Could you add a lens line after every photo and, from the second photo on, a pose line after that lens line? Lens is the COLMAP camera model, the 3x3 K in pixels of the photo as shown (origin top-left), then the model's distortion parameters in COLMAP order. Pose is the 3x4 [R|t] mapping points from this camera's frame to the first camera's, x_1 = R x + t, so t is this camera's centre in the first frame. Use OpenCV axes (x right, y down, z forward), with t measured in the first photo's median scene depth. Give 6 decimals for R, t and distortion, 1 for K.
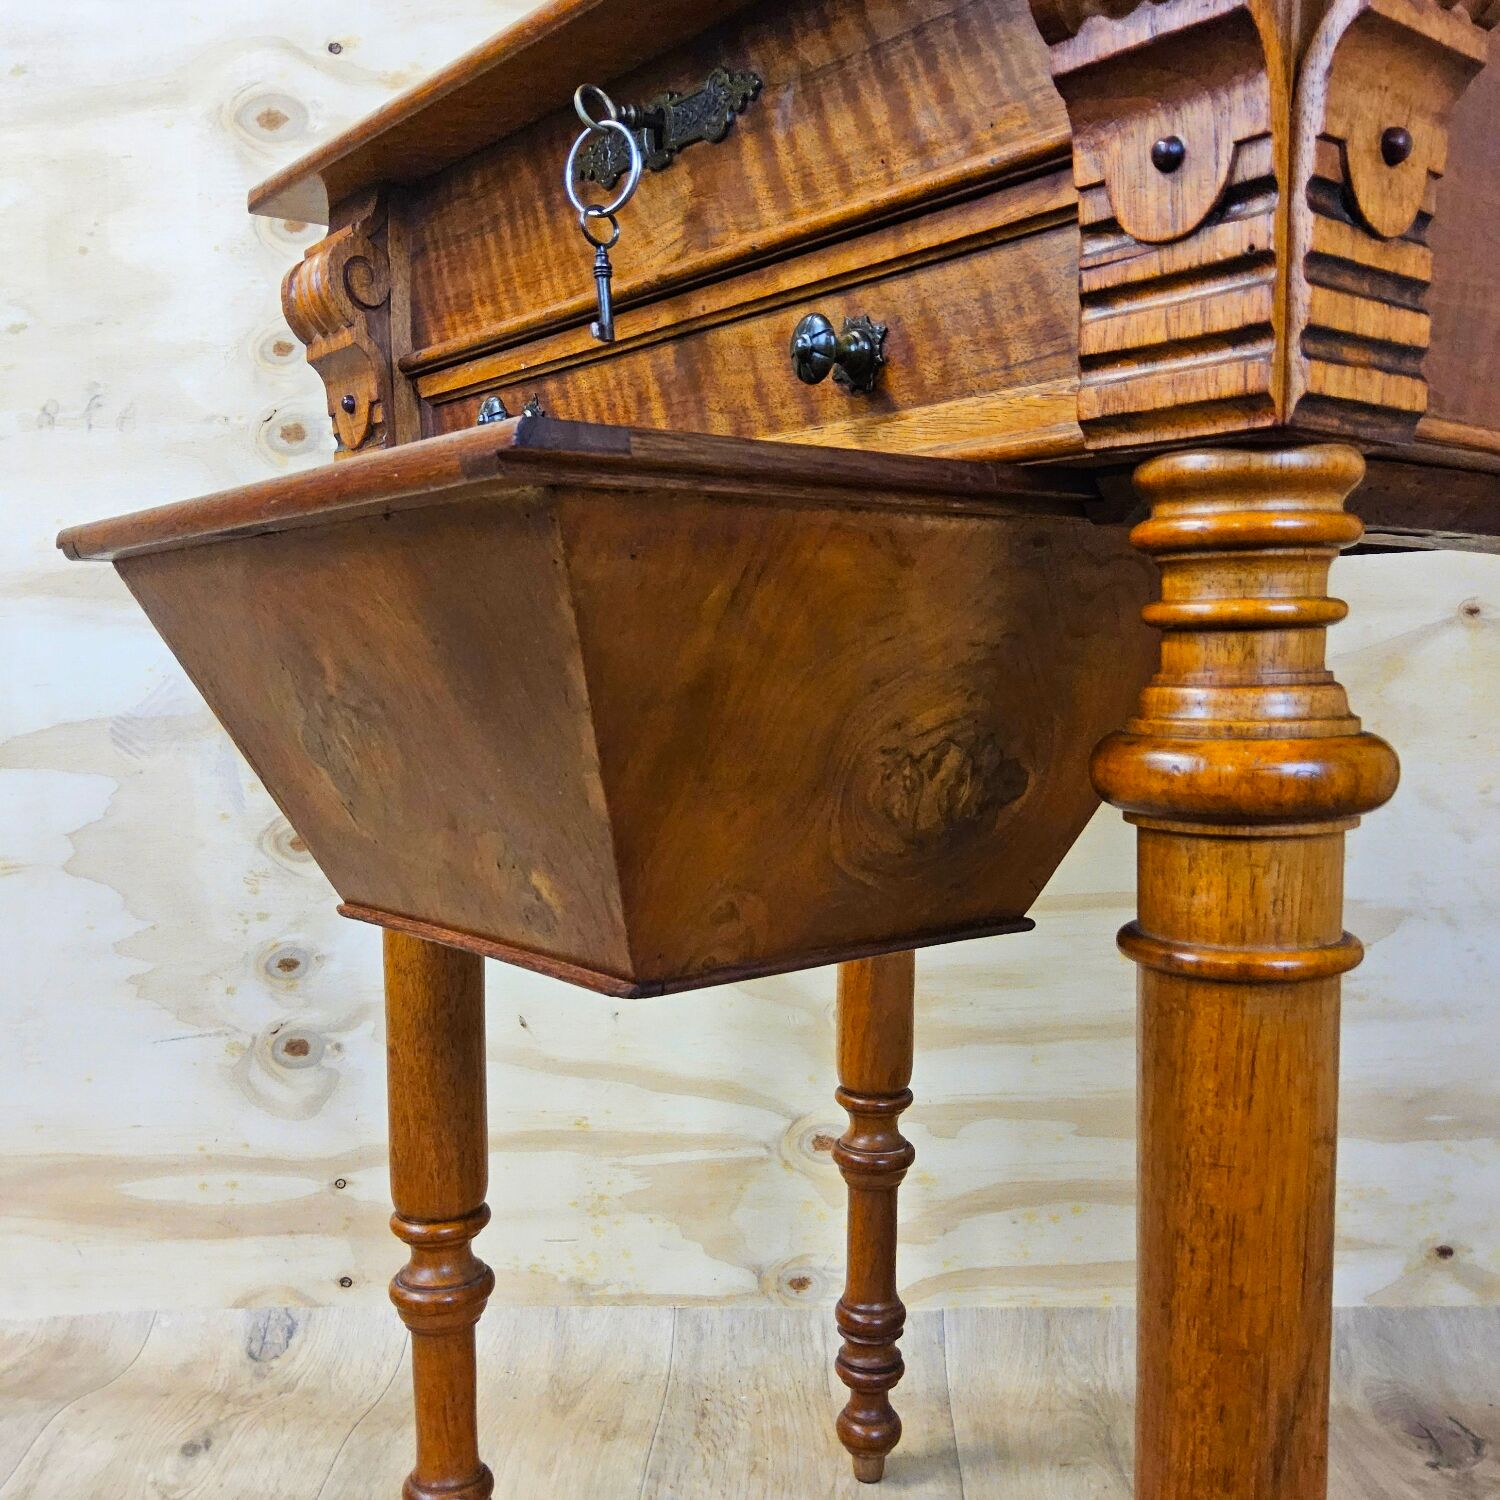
lens RADIAL K [[1504.1, 0, 757.9], [0, 1504.1, 754.4], [0, 0, 1]] dist [0.070780, -0.138370]
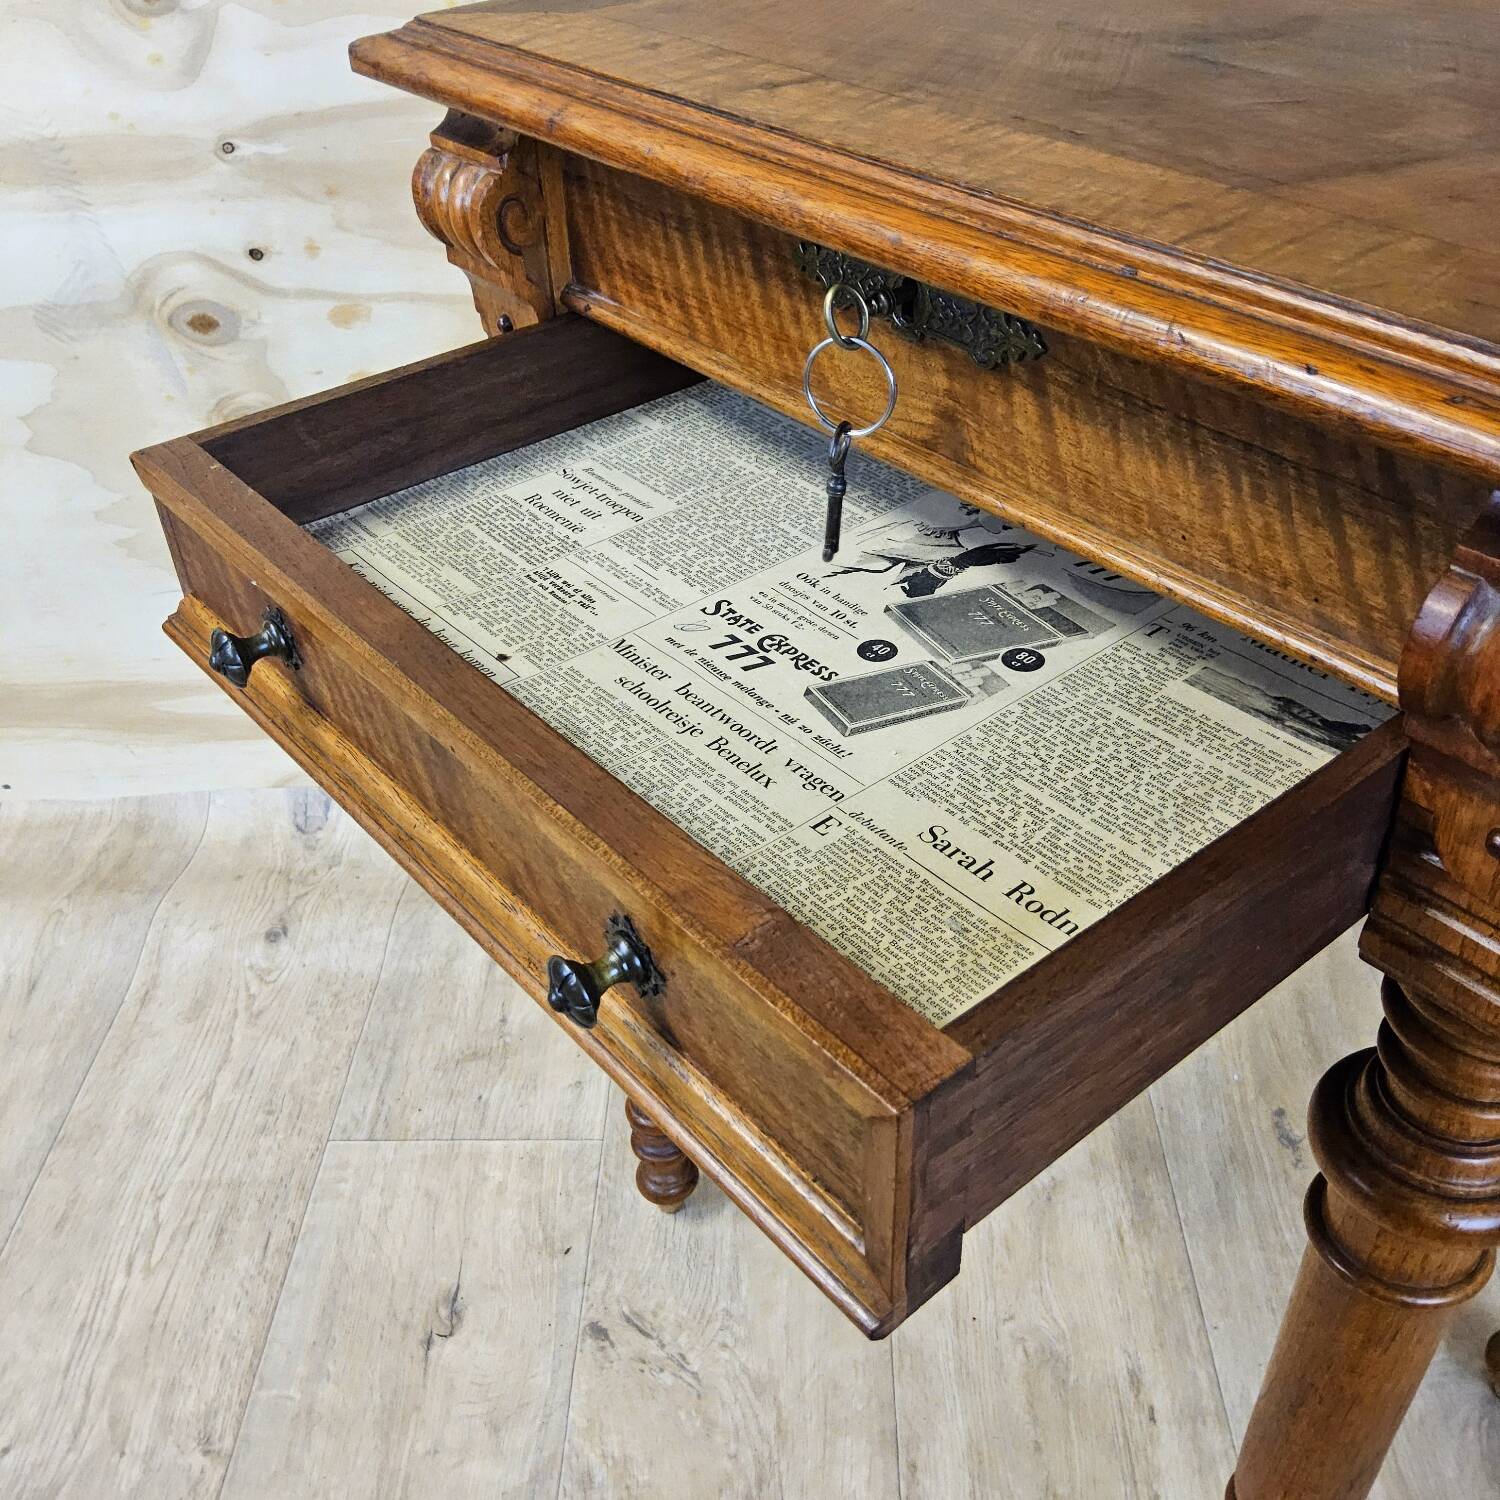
lens RADIAL K [[1516.6, 0, 763.5], [0, 1516.6, 758.6], [0, 0, 1]] dist [0.047440, -0.107393]
pose [[0.999052, -0.038618, 0.020075, 0.018645], [0.021081, 0.832870, 0.553067, -0.323948], [-0.038078, -0.552119, 0.832895, -0.006626]]
